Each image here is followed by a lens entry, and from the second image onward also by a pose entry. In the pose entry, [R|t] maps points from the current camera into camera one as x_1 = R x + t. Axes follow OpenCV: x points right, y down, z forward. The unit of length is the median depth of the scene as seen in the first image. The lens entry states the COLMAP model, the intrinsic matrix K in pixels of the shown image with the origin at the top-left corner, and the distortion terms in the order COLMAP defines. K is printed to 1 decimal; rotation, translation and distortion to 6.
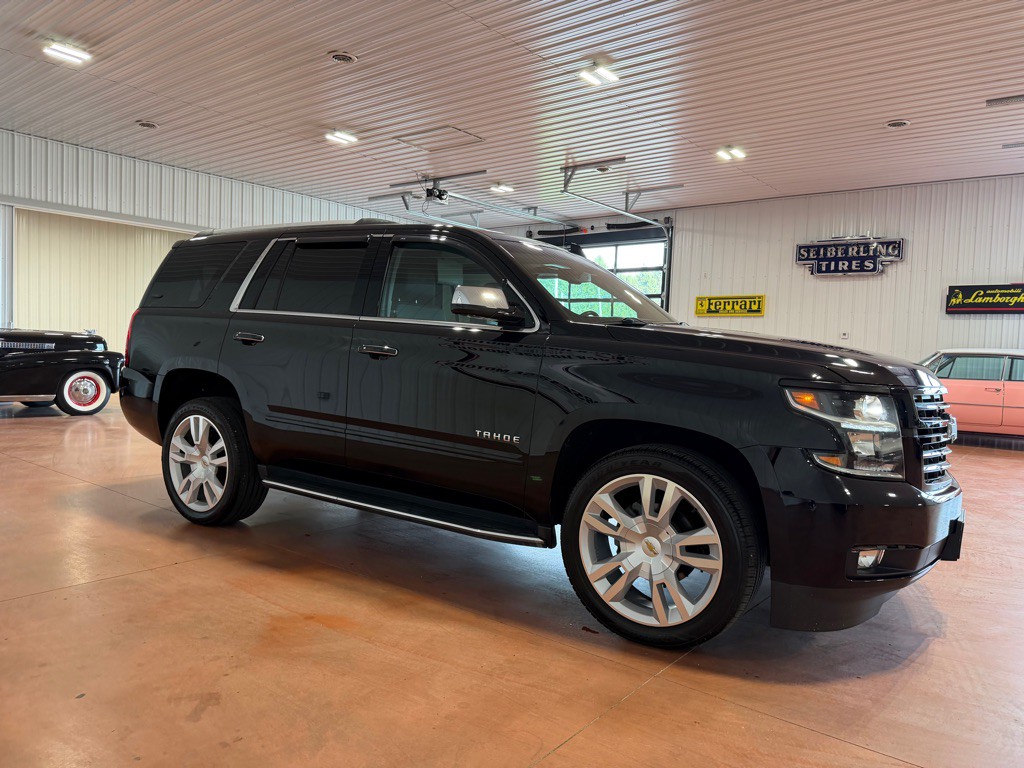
lens RADIAL K [[722.8, 0, 507.6], [0, 722.8, 383.6], [0, 0, 1]] dist [0.021223, -0.033012]
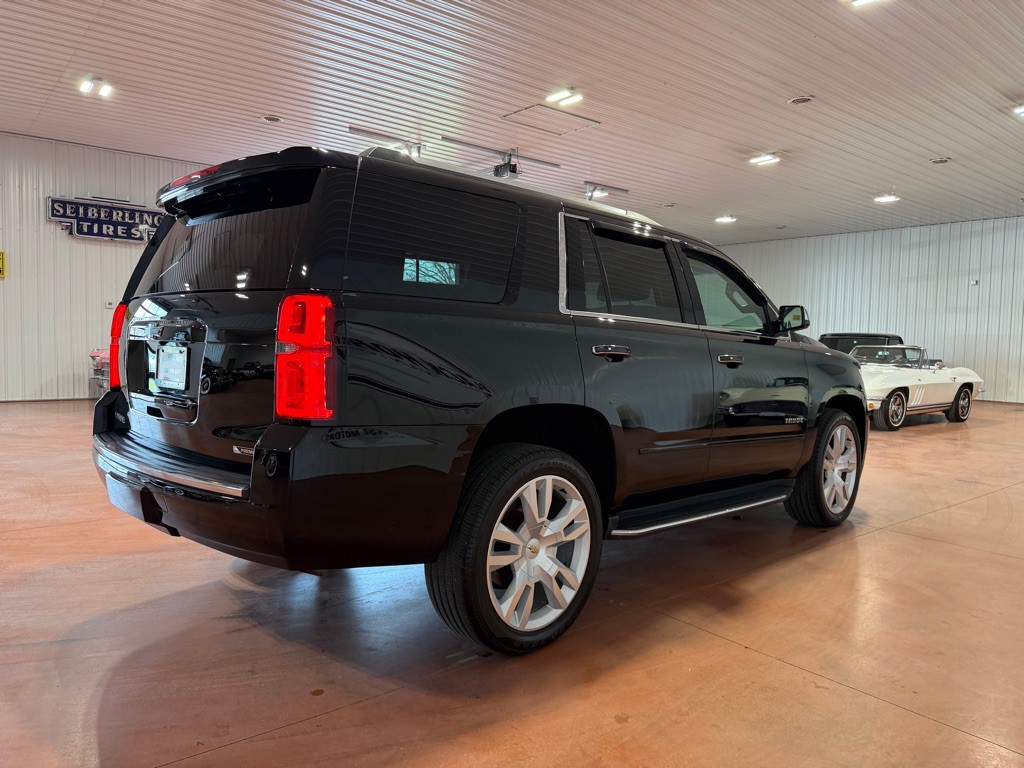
lens RADIAL K [[722.8, 0, 508.7], [0, 722.8, 379.4], [0, 0, 1]] dist [0.021223, -0.033012]
pose [[0.225698, -0.086613, 0.970339, -0.339978], [0.032466, 0.996155, 0.081366, -0.030403], [-0.973656, 0.013139, 0.227642, 0.290525]]
